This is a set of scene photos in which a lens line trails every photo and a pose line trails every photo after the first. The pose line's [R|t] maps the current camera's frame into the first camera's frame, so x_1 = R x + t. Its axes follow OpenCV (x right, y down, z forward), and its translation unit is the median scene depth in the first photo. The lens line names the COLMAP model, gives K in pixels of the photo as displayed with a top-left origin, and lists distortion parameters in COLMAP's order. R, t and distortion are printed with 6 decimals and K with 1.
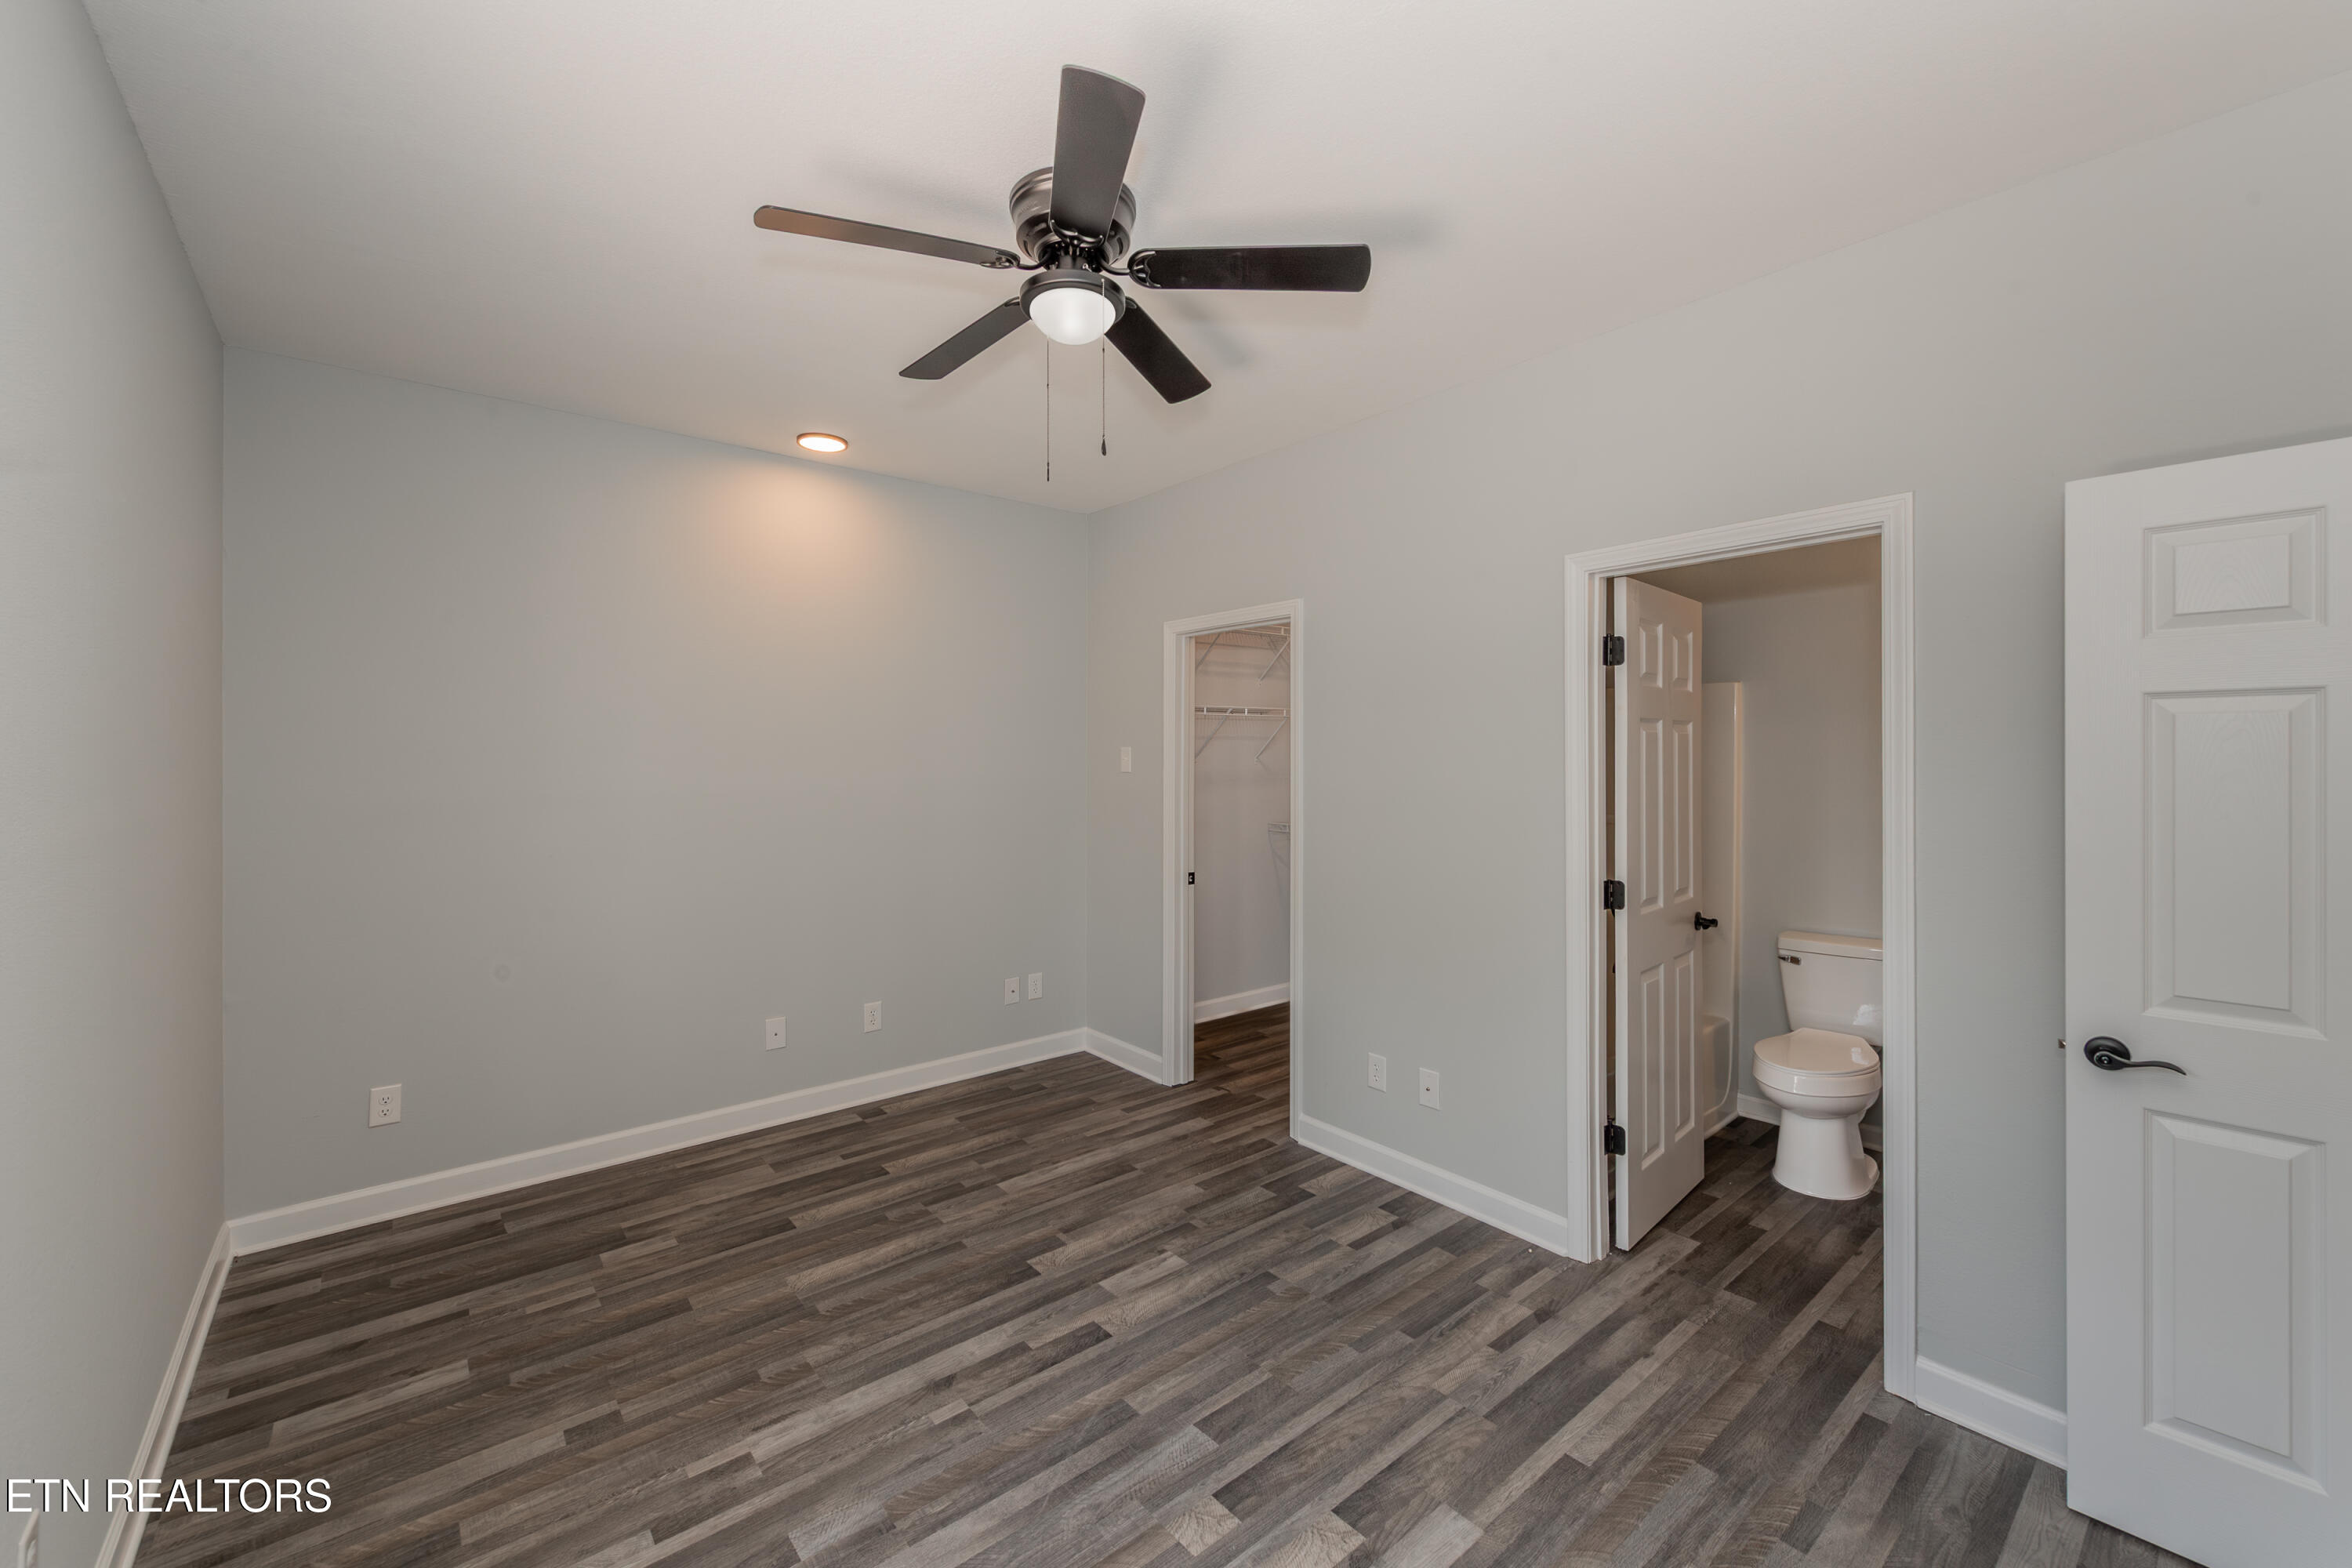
lens RADIAL K [[955.2, 0, 1178.5], [0, 955.2, 748.8], [0, 0, 1]] dist [0.007133, -0.000498]
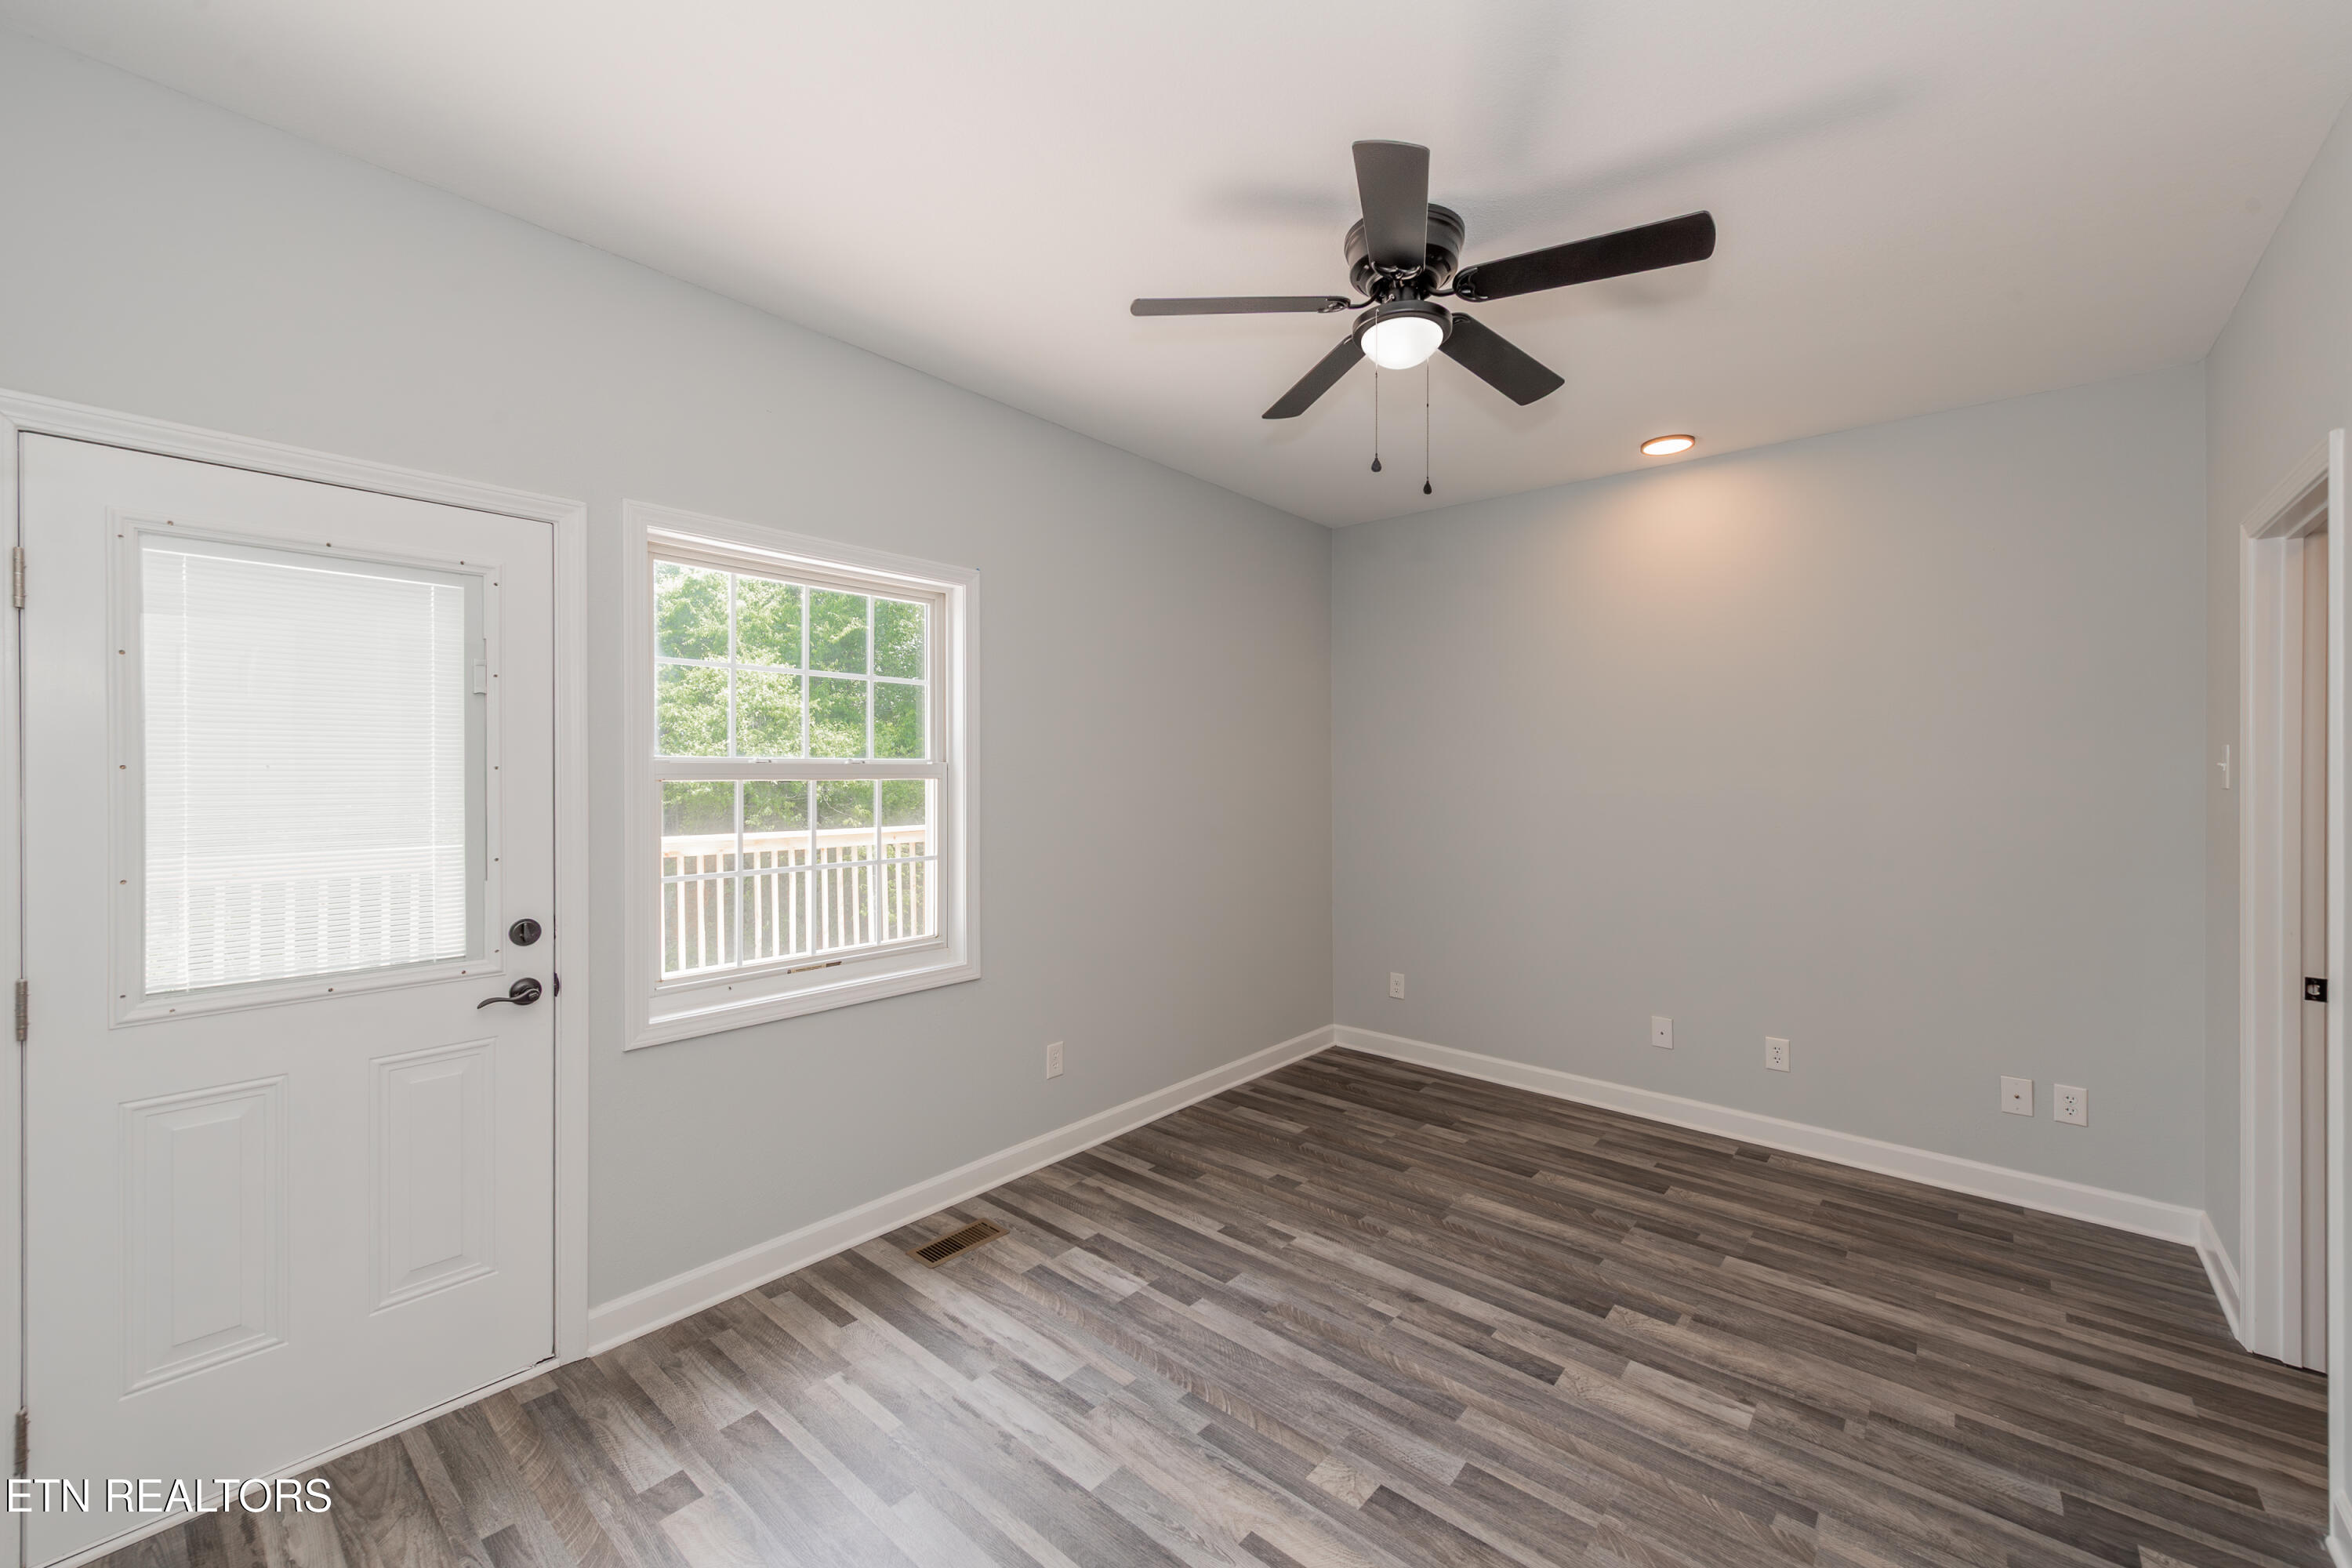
lens RADIAL K [[931.0, 0, 1138.0], [0, 931.0, 770.4], [0, 0, 1]] dist [0.001236, -0.000395]
pose [[0.132855, 0.006147, -0.991116, 0.646565], [-0.003877, 0.999976, 0.005682, 0.019852], [0.991128, 0.003087, 0.132875, 0.416806]]
